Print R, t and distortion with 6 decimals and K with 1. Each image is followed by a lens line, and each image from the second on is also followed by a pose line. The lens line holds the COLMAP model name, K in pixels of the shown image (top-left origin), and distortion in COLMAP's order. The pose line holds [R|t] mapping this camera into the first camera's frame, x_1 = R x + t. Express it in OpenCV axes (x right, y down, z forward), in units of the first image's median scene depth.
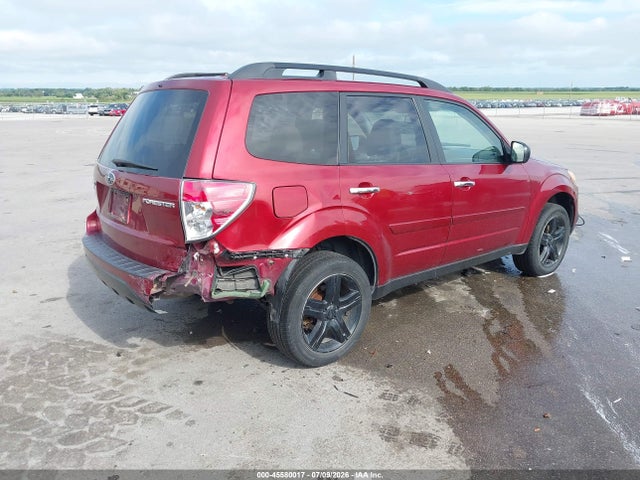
lens RADIAL K [[515.3, 0, 320.0], [0, 515.3, 240.0], [0, 0, 1]] dist [0.013338, 0.000941]
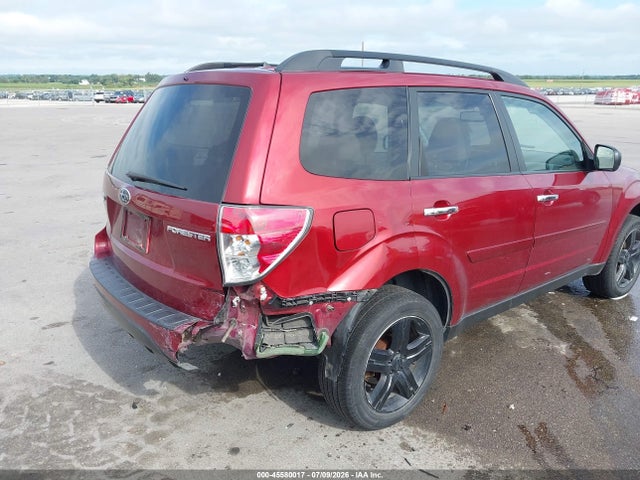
lens RADIAL K [[513.9, 0, 320.0], [0, 513.9, 240.0], [0, 0, 1]] dist [0.005586, 0.000083]
pose [[0.999943, 0.005999, -0.008834, -0.088569], [-0.005778, 0.999672, 0.024936, -0.067073], [0.008980, -0.024883, 0.999650, 0.189483]]
